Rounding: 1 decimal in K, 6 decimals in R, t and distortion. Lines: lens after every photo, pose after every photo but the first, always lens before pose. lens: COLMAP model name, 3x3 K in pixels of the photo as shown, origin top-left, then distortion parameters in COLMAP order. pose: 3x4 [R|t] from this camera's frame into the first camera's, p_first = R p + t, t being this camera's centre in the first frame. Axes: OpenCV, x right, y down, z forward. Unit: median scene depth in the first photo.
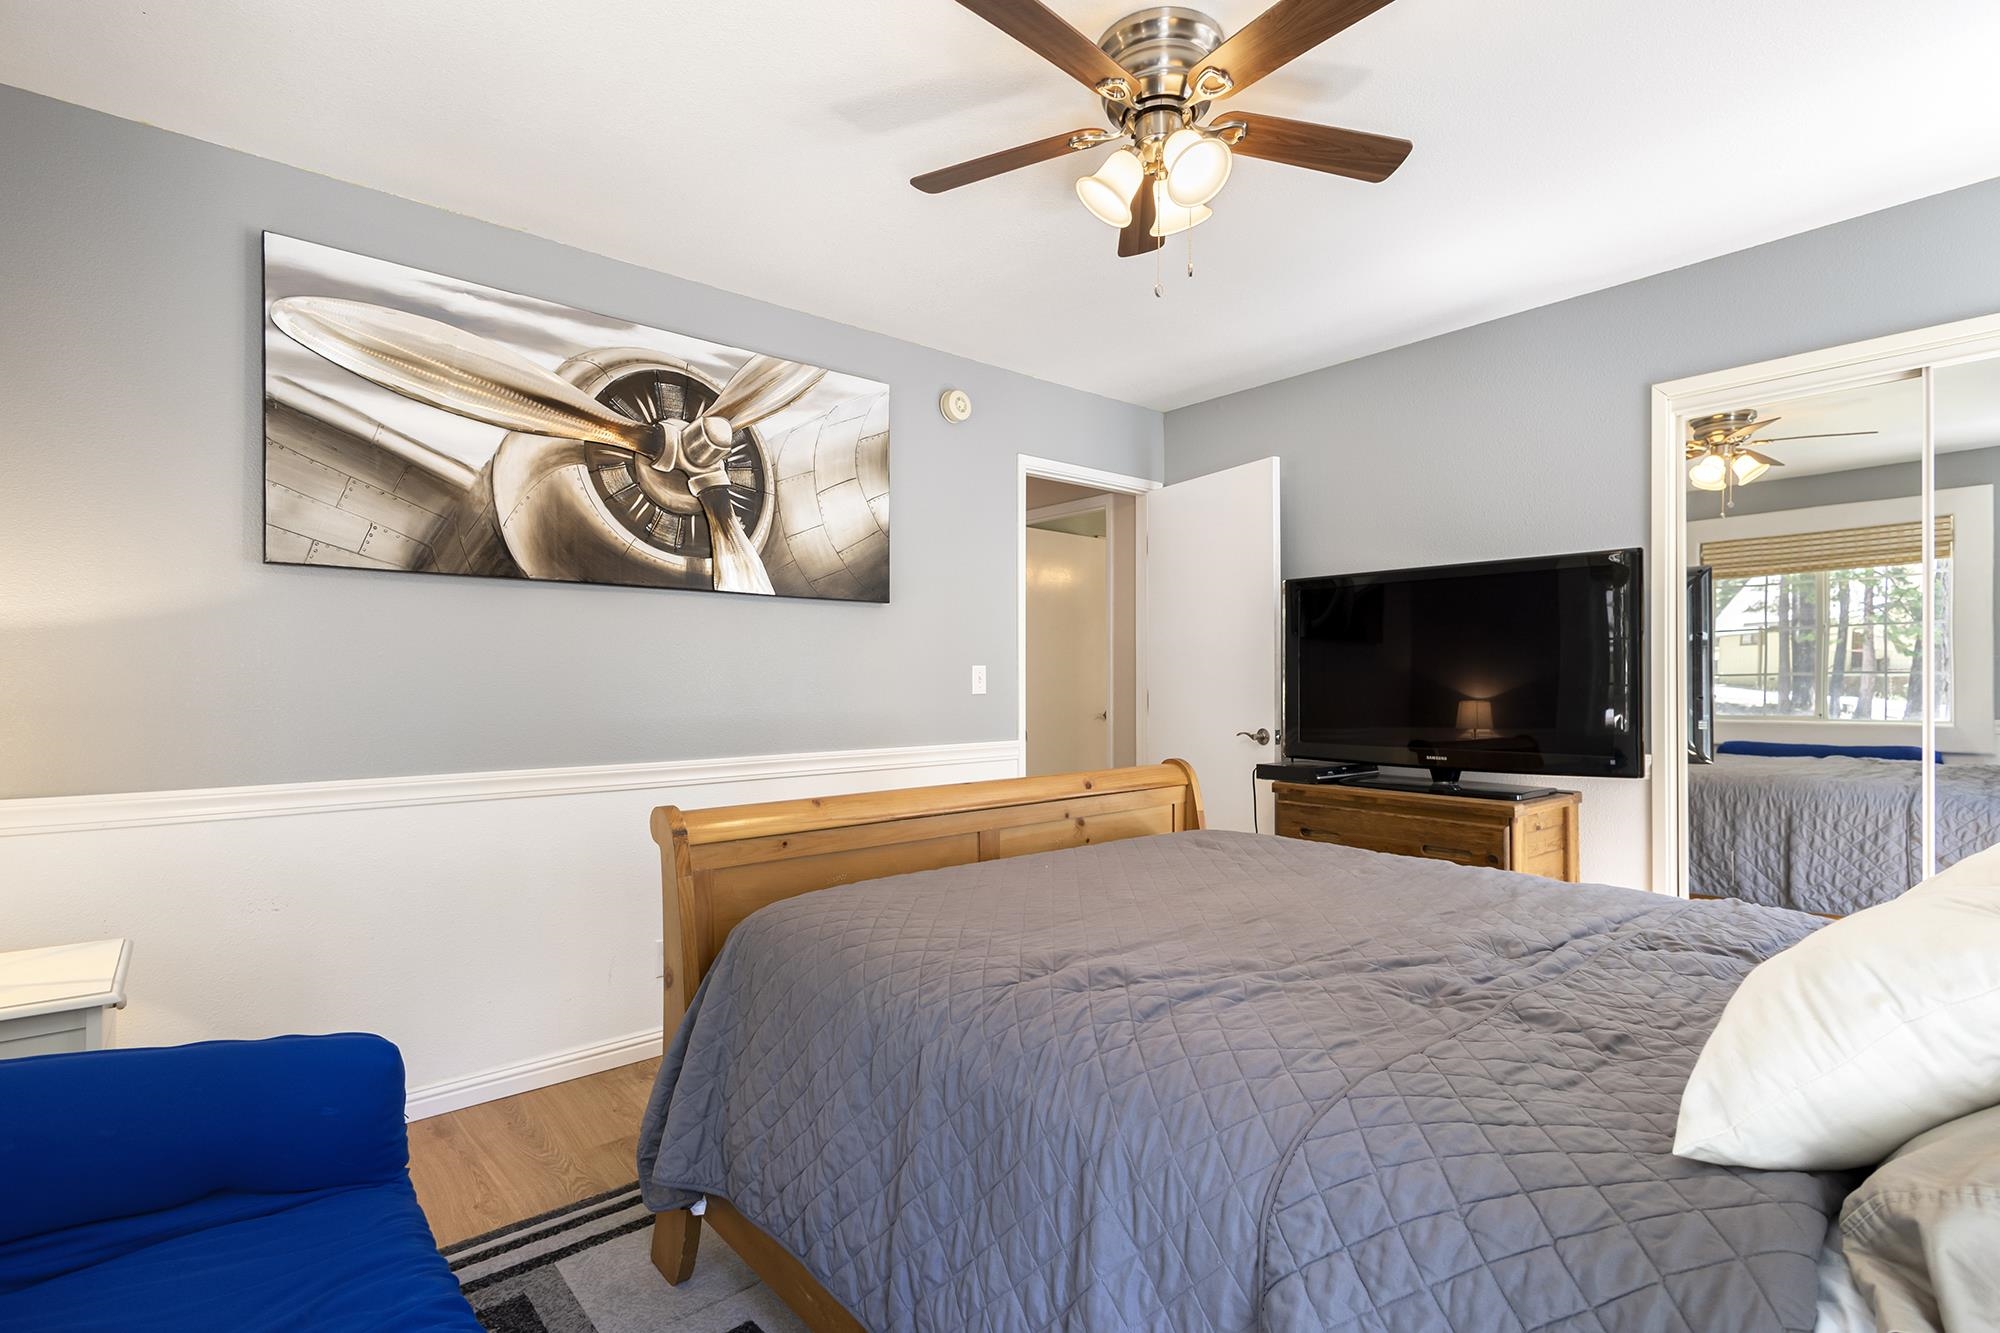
lens RADIAL K [[947.1, 0, 987.8], [0, 947.1, 694.9], [0, 0, 1]] dist [0.012520, -0.001532]
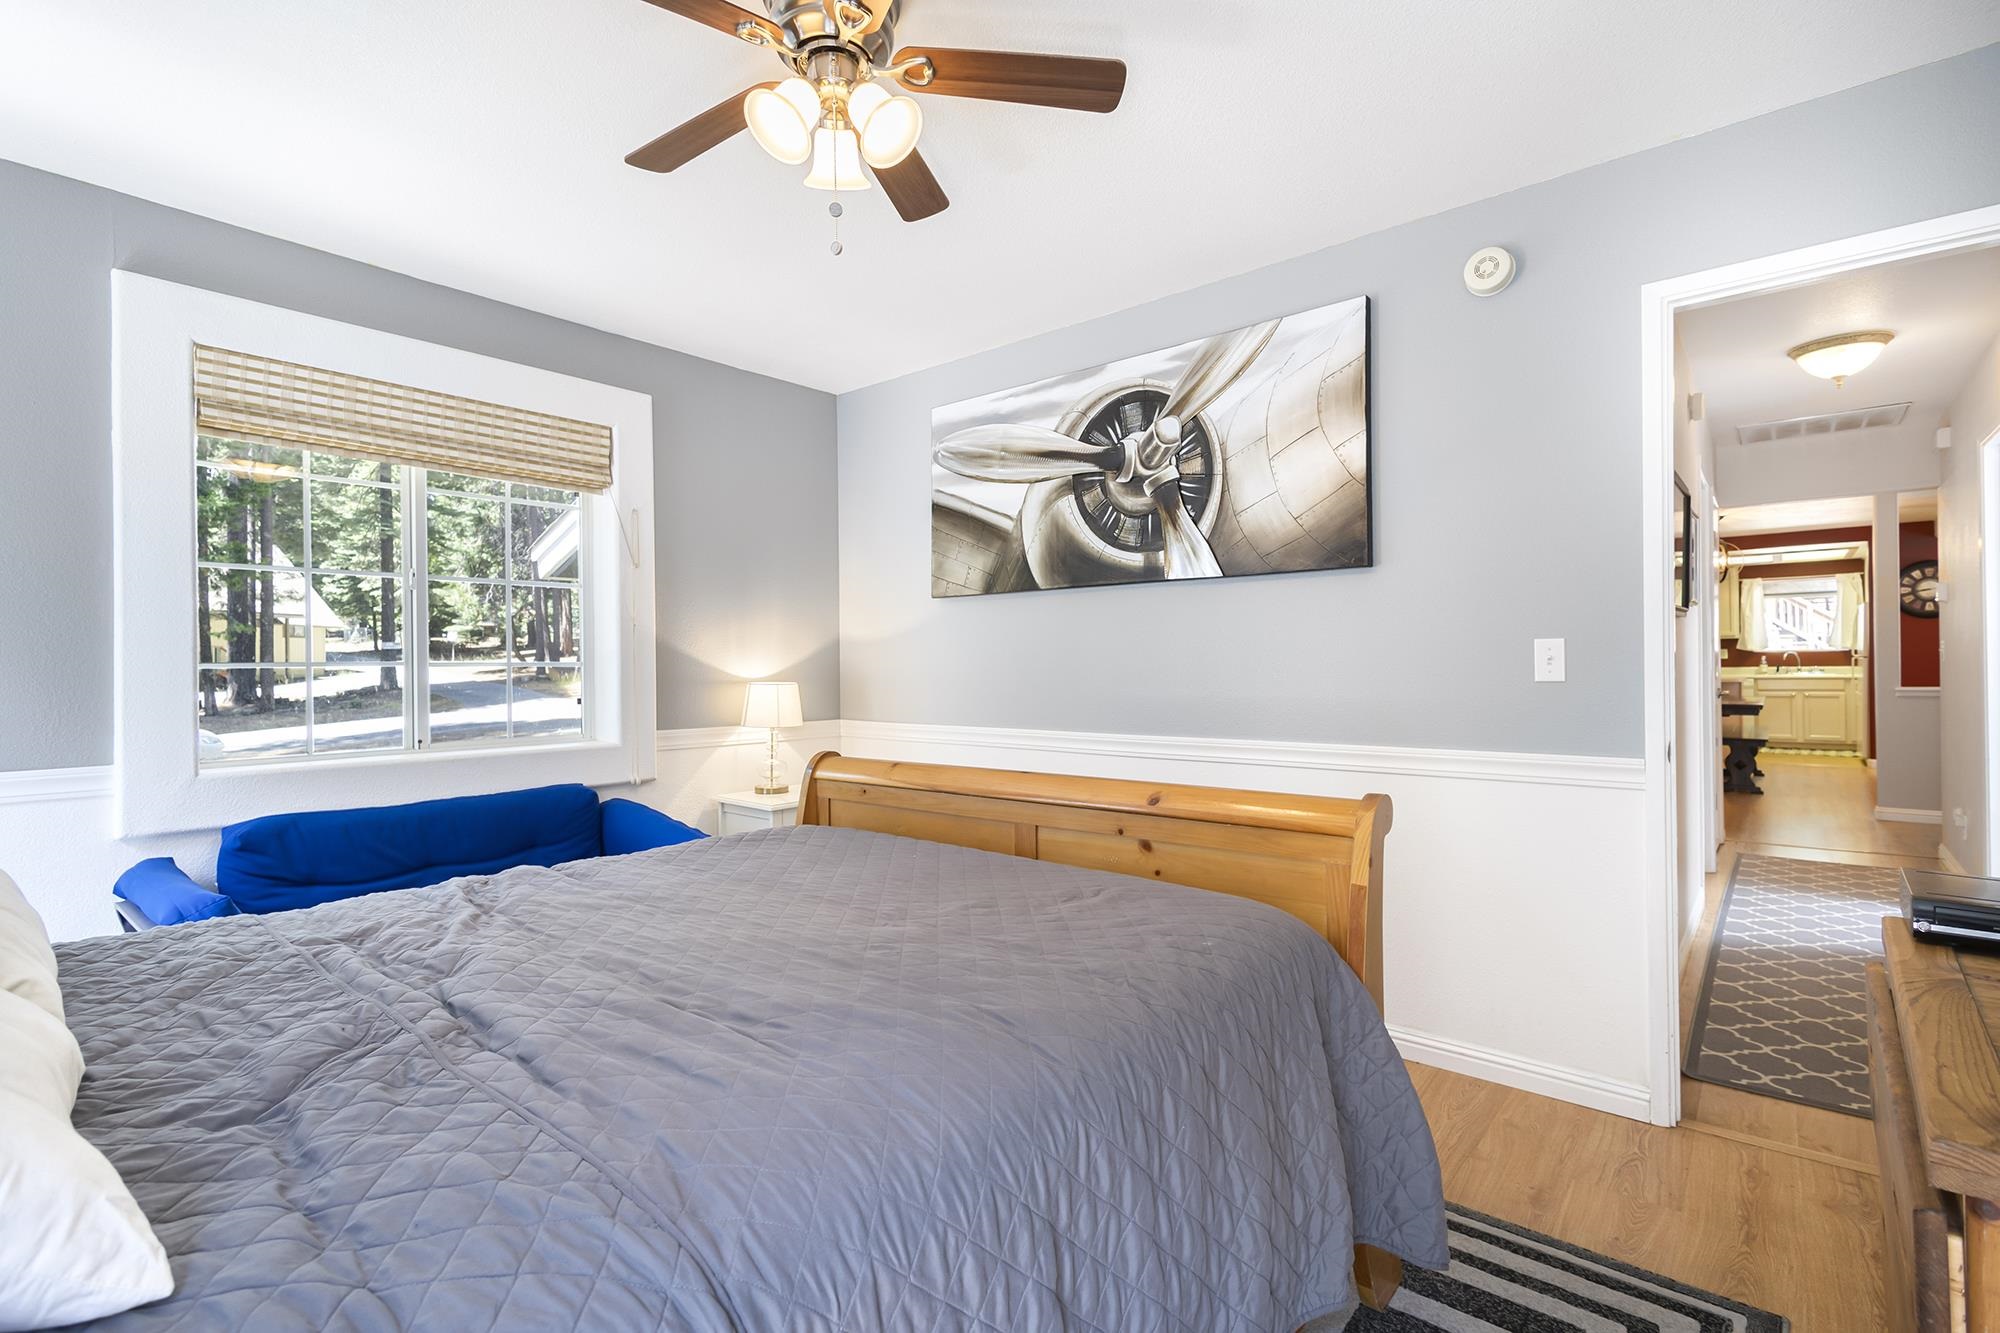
lens RADIAL K [[947.1, 0, 1001.3], [0, 947.1, 659.1], [0, 0, 1]] dist [0.012520, -0.001532]
pose [[0.151304, -0.005727, -0.988471, 0.752102], [-0.007792, 0.999945, -0.006987, -0.012365], [0.988457, 0.008760, 0.151251, 0.669296]]
